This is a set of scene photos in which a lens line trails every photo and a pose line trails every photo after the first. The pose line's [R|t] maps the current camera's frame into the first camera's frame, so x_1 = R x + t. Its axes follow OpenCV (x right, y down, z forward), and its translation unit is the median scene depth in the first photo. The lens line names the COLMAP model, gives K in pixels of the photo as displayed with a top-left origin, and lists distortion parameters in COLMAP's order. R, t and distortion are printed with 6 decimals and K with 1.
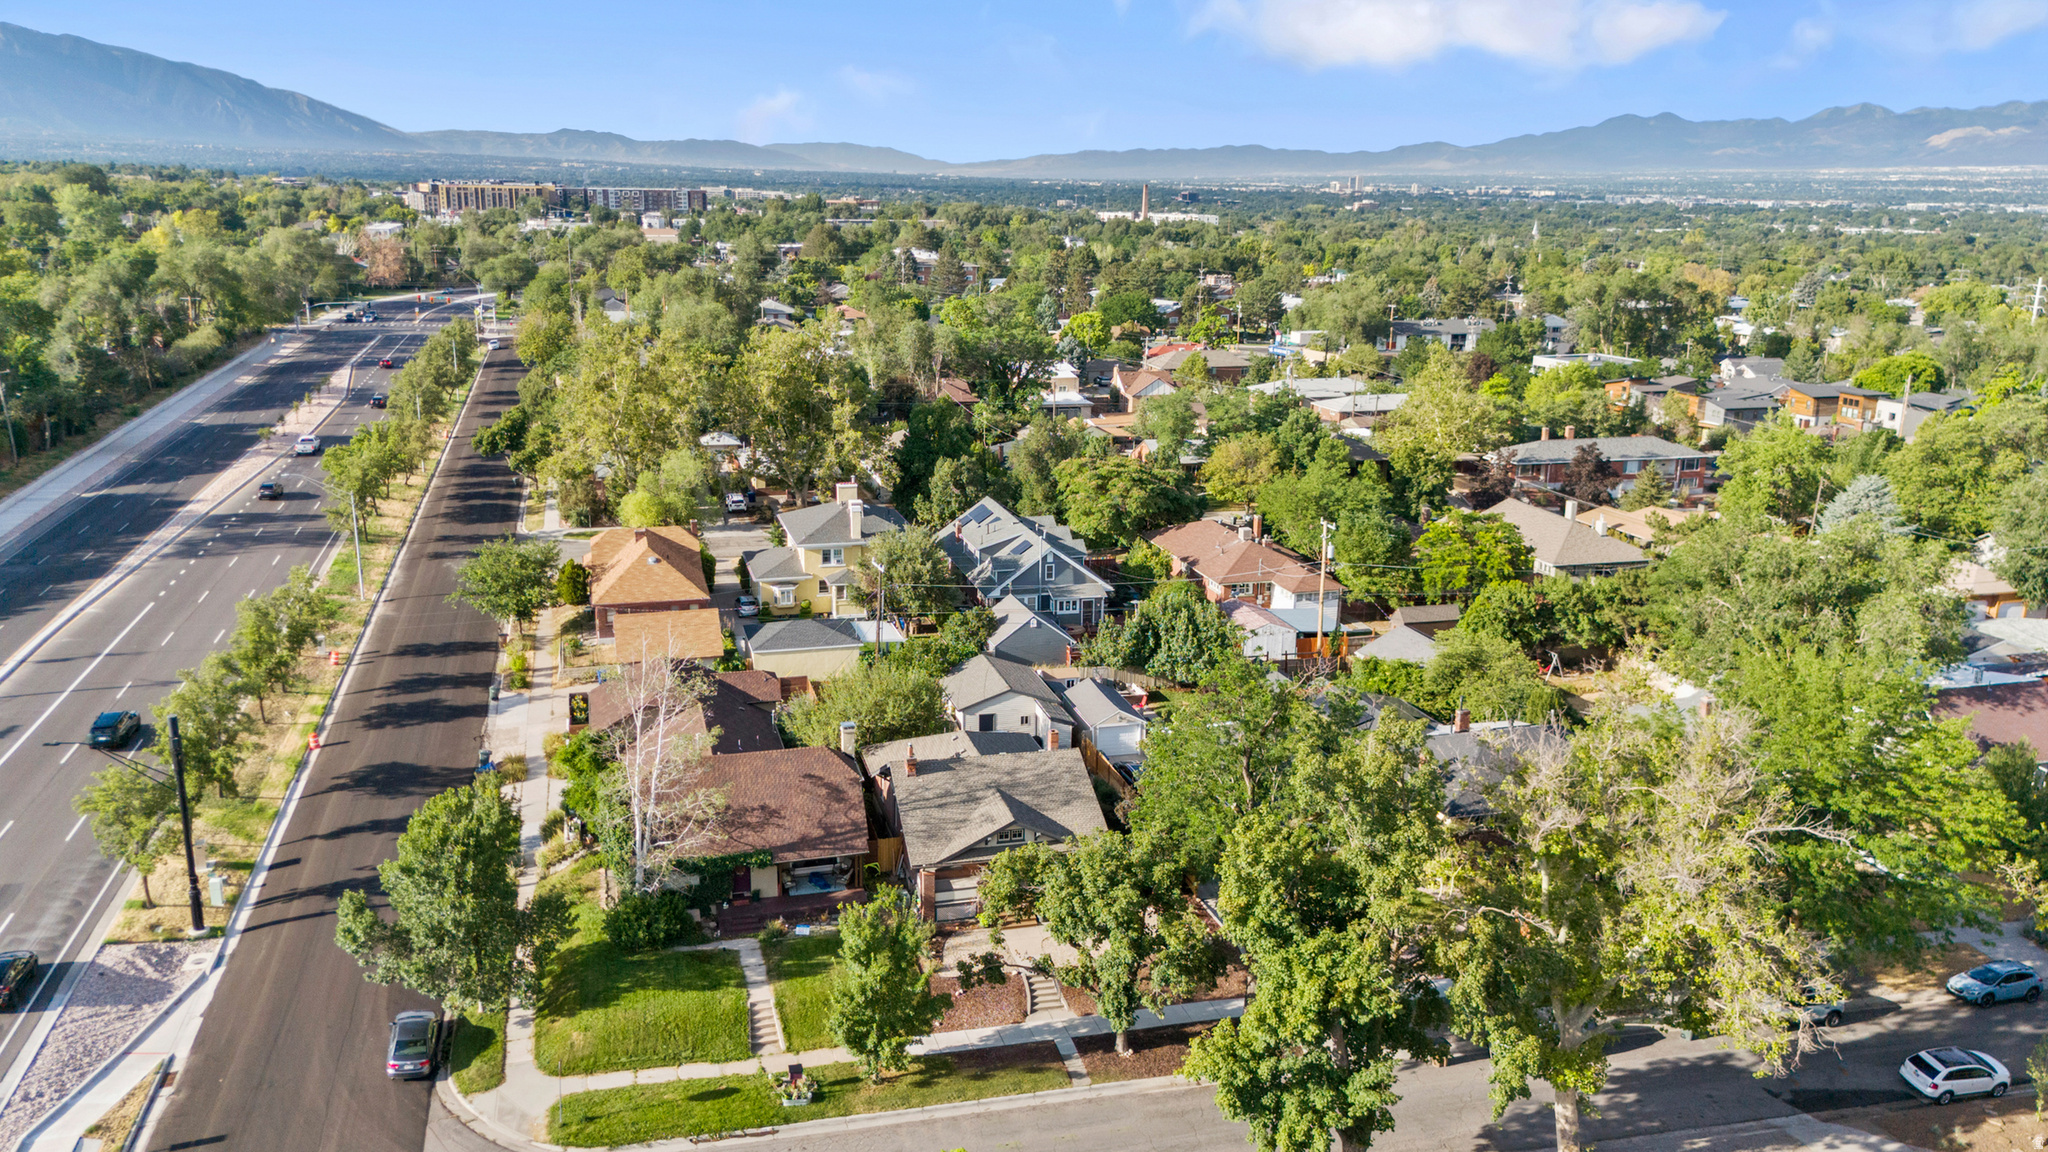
lens RADIAL K [[1638.6, 0, 1024.0], [0, 1638.6, 576.0], [0, 0, 1]] dist [0.047679, -0.001694]
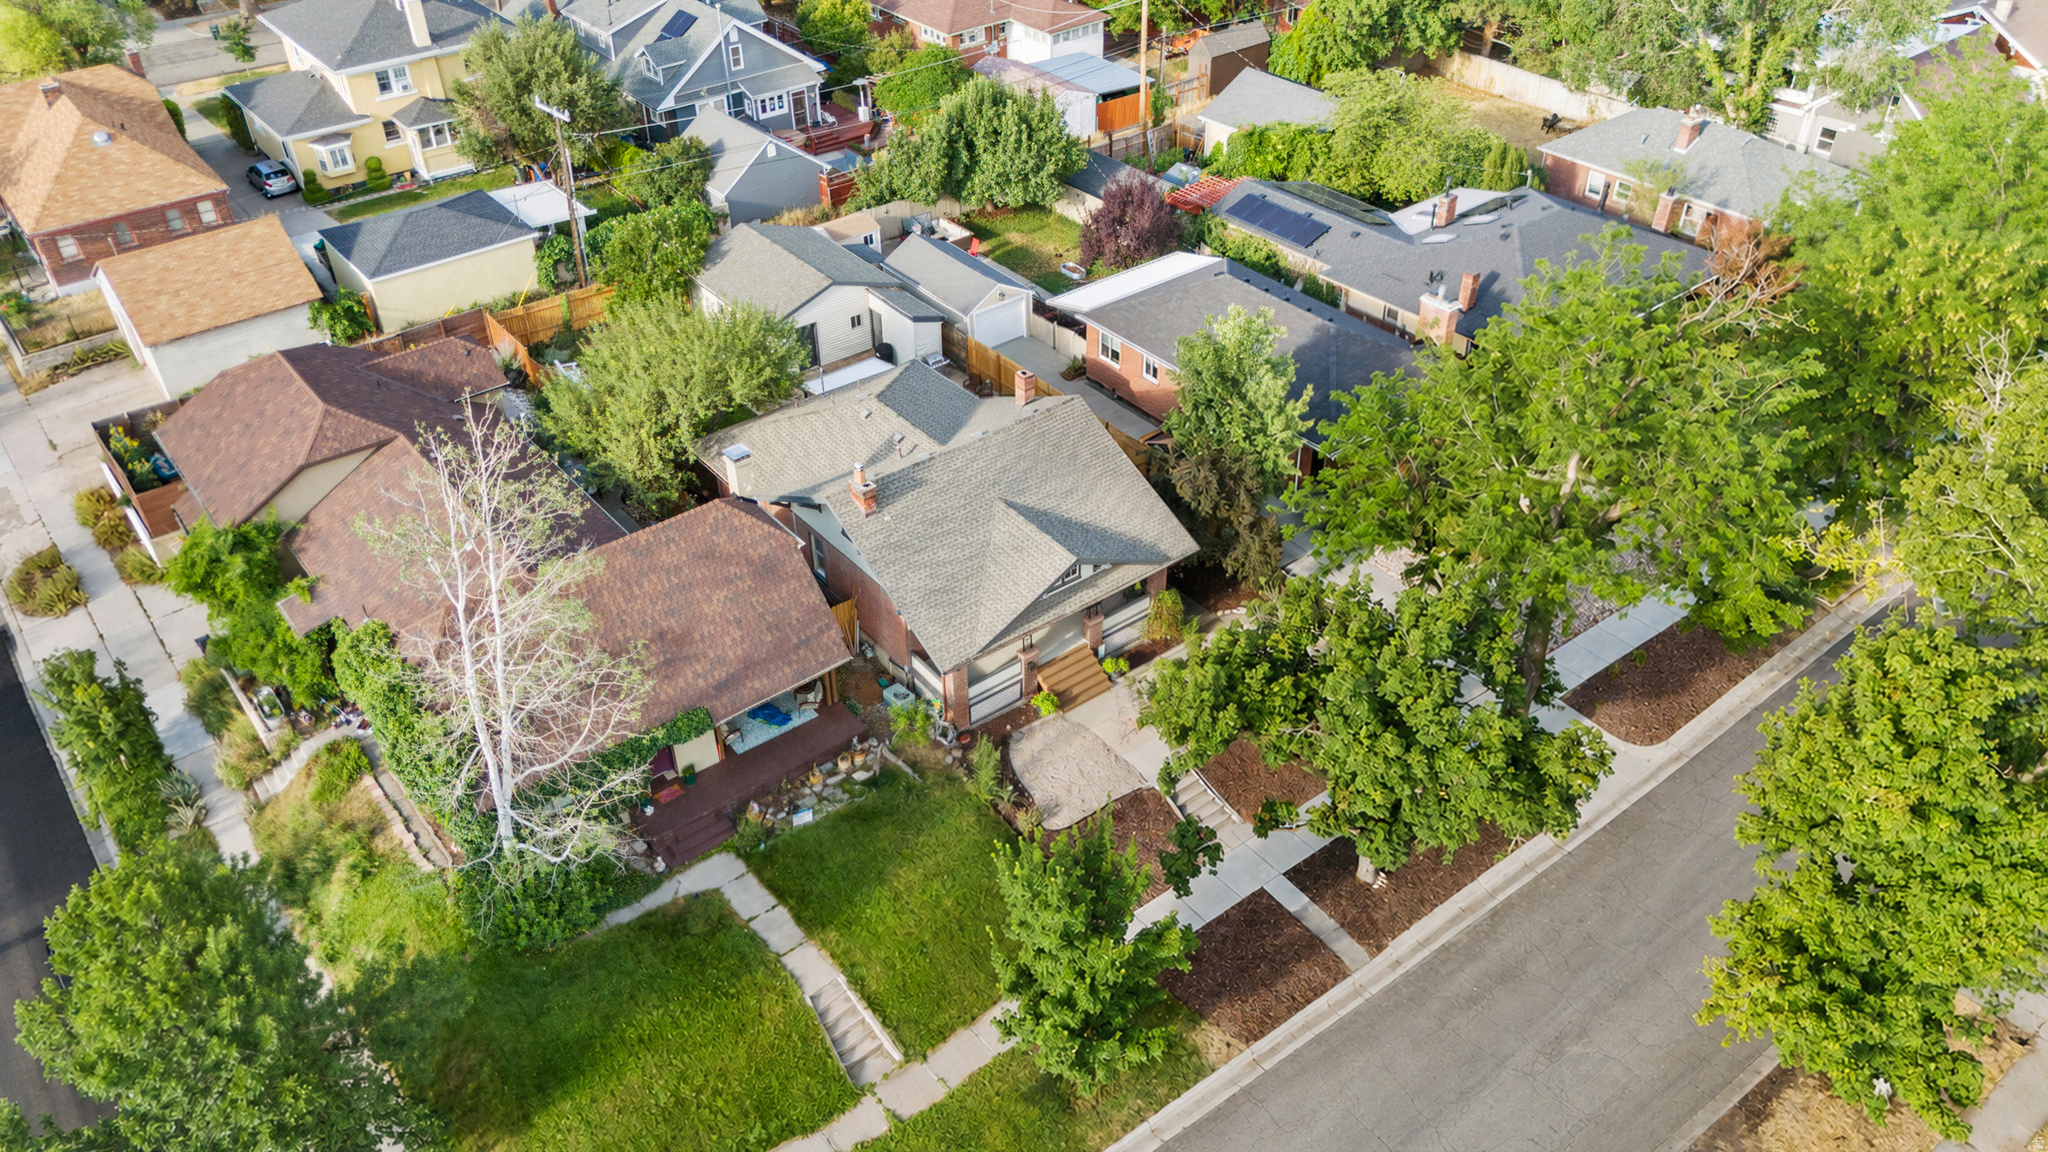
lens RADIAL K [[1638.6, 0, 1024.0], [0, 1638.6, 576.0], [0, 0, 1]] dist [0.047679, -0.001694]
pose [[0.921755, -0.248295, 0.297855, -0.144915], [0.121812, 0.914638, 0.385486, -0.060174], [-0.368144, -0.319042, 0.873317, 0.313026]]
